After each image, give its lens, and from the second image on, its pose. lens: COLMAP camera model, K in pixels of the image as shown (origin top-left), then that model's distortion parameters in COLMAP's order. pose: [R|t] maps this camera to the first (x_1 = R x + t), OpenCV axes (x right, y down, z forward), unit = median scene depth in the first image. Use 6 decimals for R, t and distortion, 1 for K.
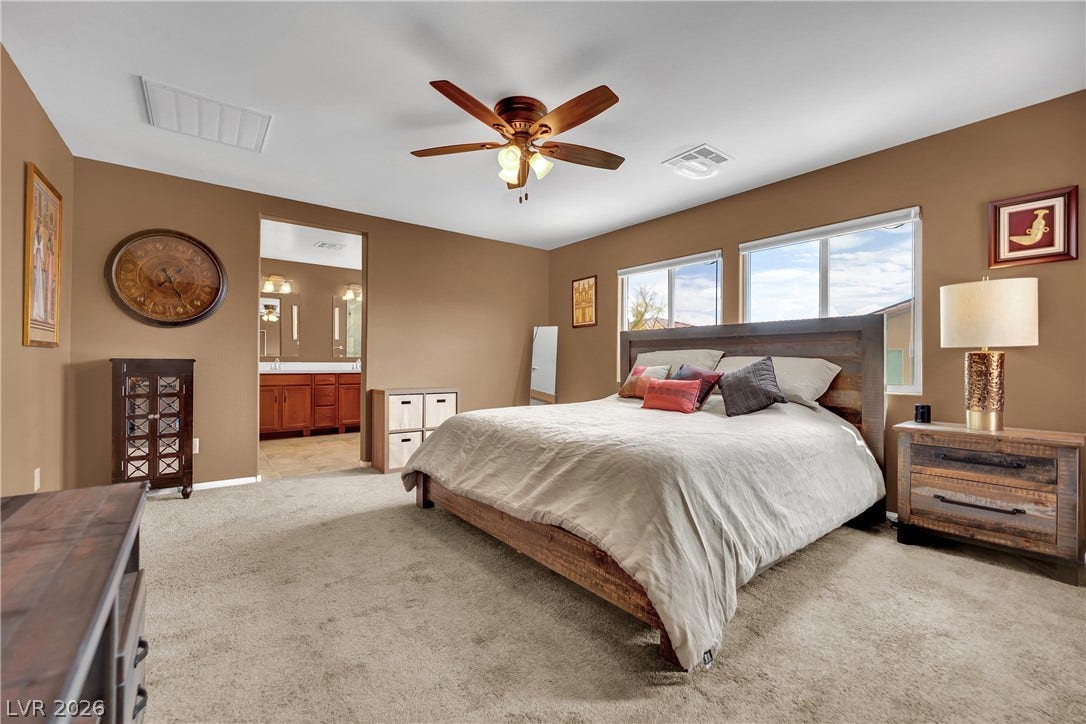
lens RADIAL K [[447.6, 0, 543.0], [0, 447.6, 362.0], [0, 0, 1]] dist [-0.021693, -0.000276]
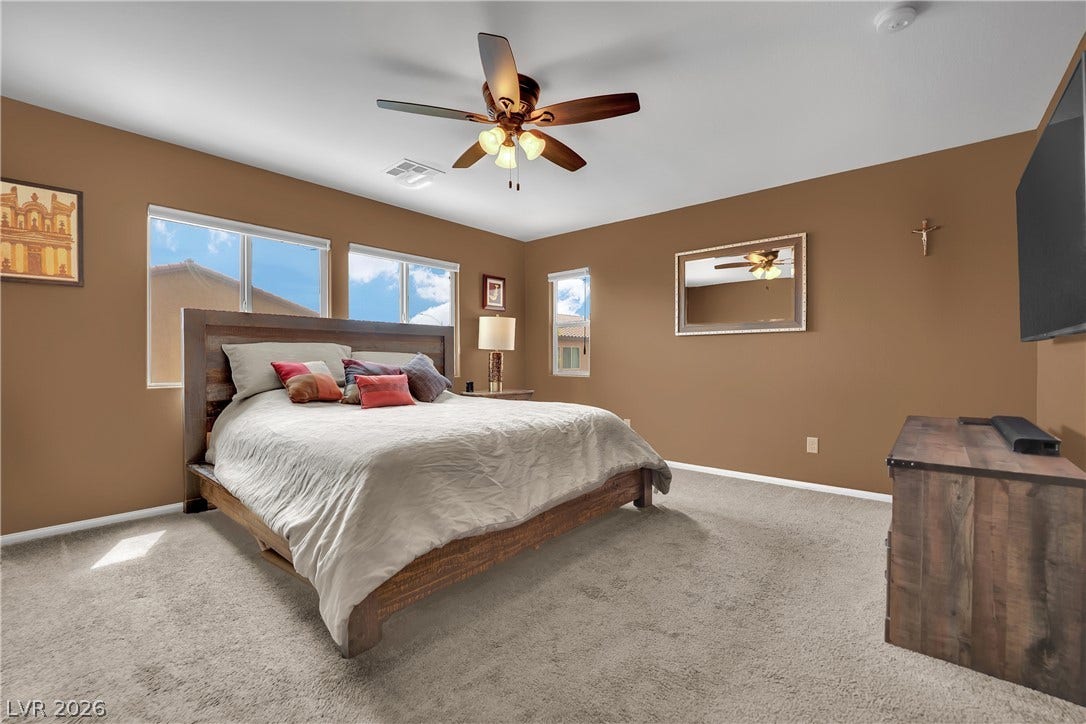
lens RADIAL K [[447.6, 0, 543.0], [0, 447.6, 362.0], [0, 0, 1]] dist [-0.021693, -0.000276]
pose [[-0.177300, -0.014742, 0.984046, -1.059677], [-0.009346, 0.999868, 0.013295, -0.008664], [-0.984112, -0.006840, -0.177414, 1.187007]]
